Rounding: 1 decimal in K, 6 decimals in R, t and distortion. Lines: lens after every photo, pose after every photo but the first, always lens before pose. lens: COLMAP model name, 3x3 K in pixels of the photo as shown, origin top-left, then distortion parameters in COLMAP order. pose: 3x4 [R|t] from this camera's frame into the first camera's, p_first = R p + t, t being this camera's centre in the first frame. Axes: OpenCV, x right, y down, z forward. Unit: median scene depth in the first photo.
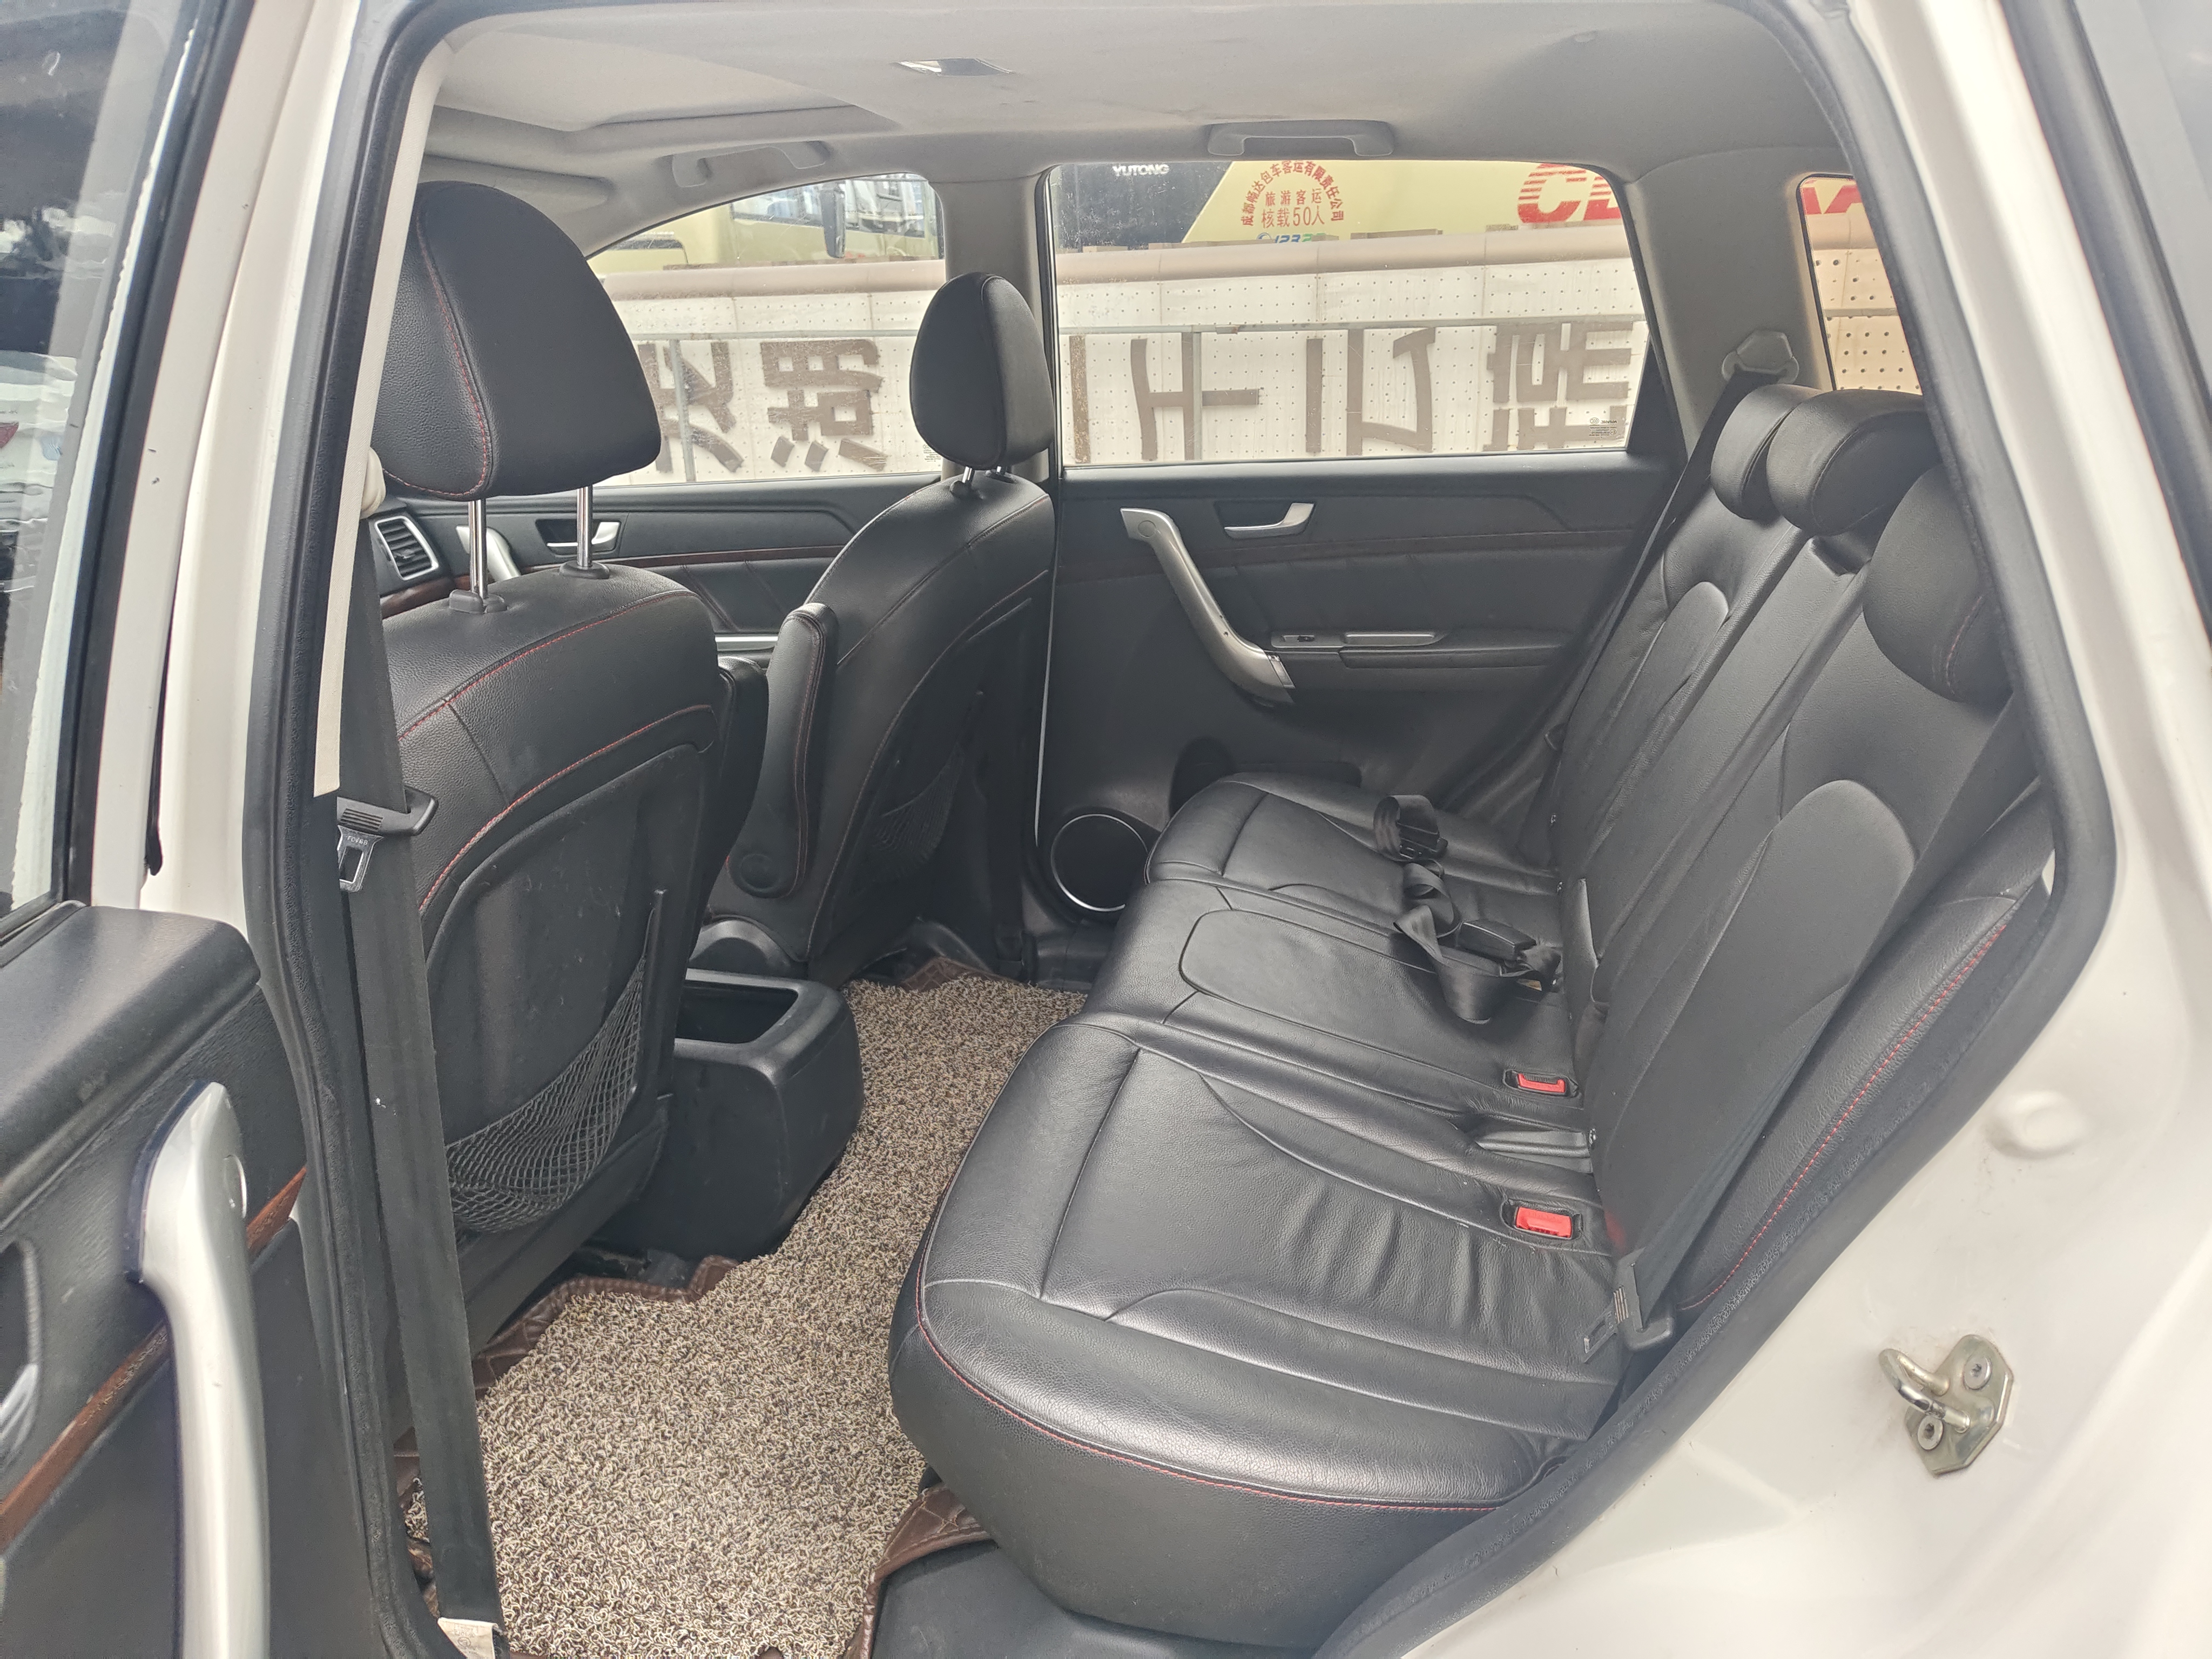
lens RADIAL K [[1513.7, 0, 1106.0], [0, 1513.7, 829.5], [0, 0, 1]] dist [0.038990, -0.029695]
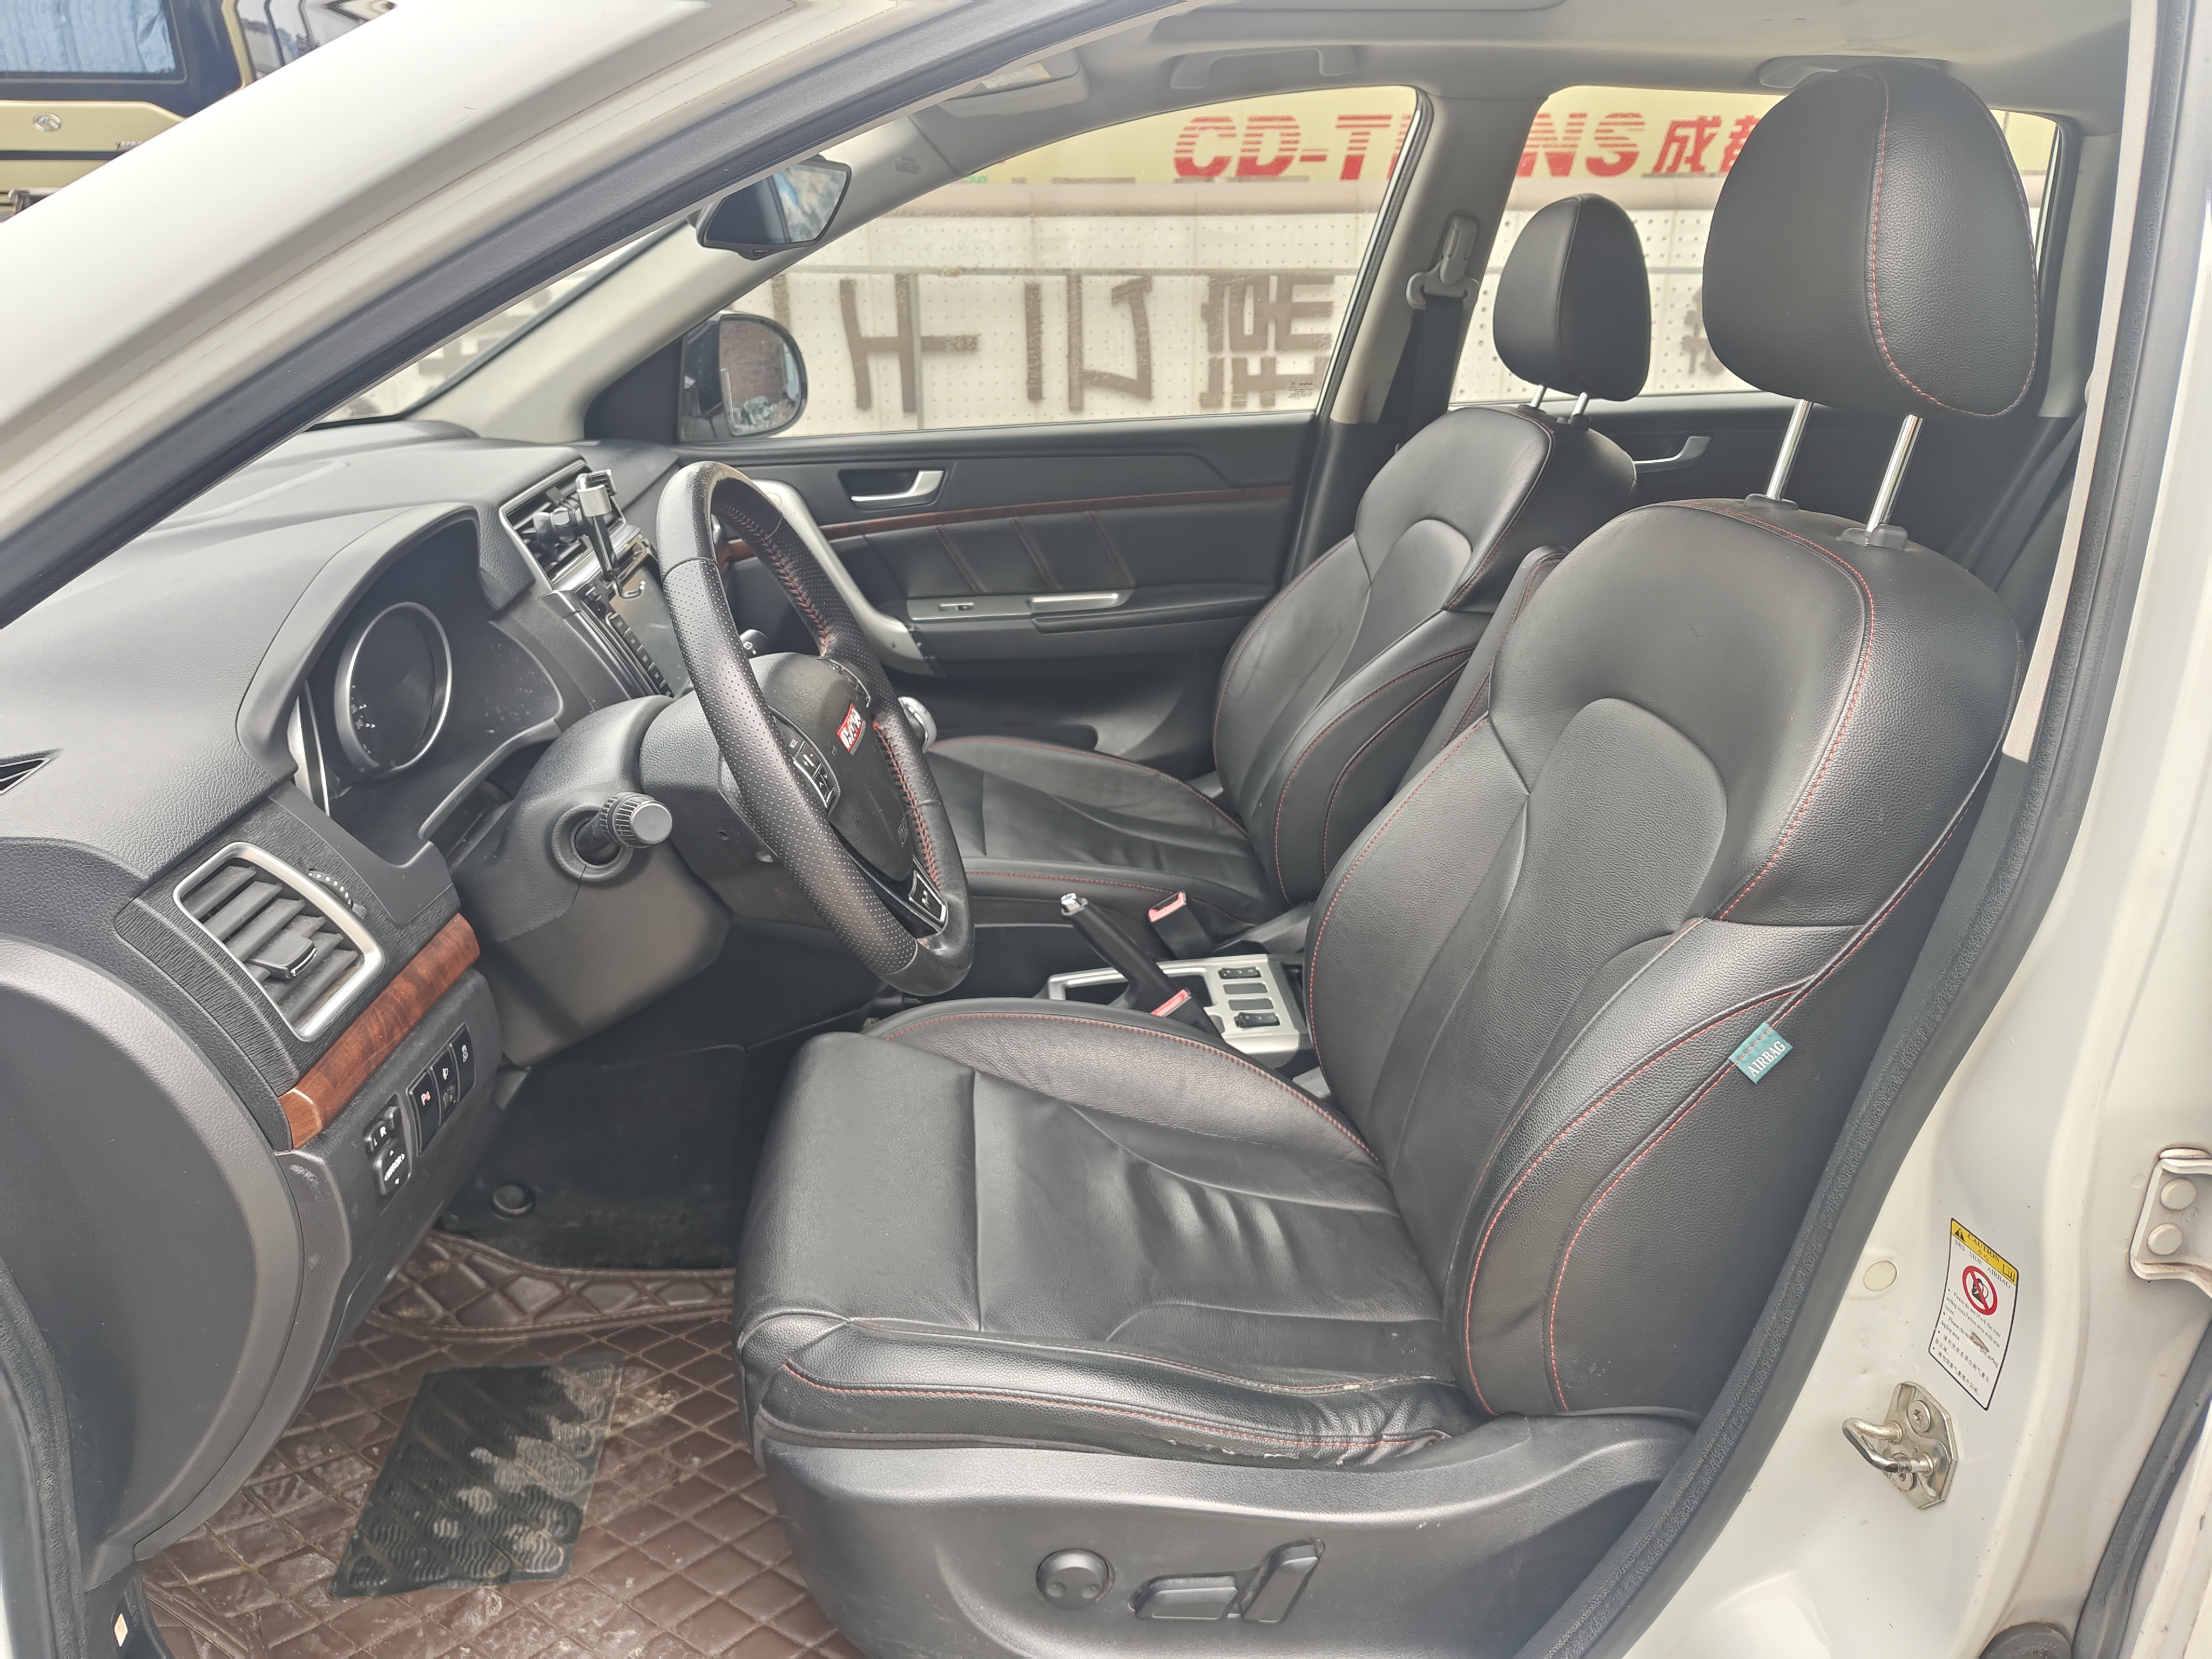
lens RADIAL K [[1513.7, 0, 1106.0], [0, 1513.7, 829.5], [0, 0, 1]] dist [0.038990, -0.029695]
pose [[0.941801, -0.092121, 0.323303, -0.171887], [0.082642, 0.995653, 0.042957, -0.008409], [-0.325854, -0.013738, 0.945320, 0.045787]]
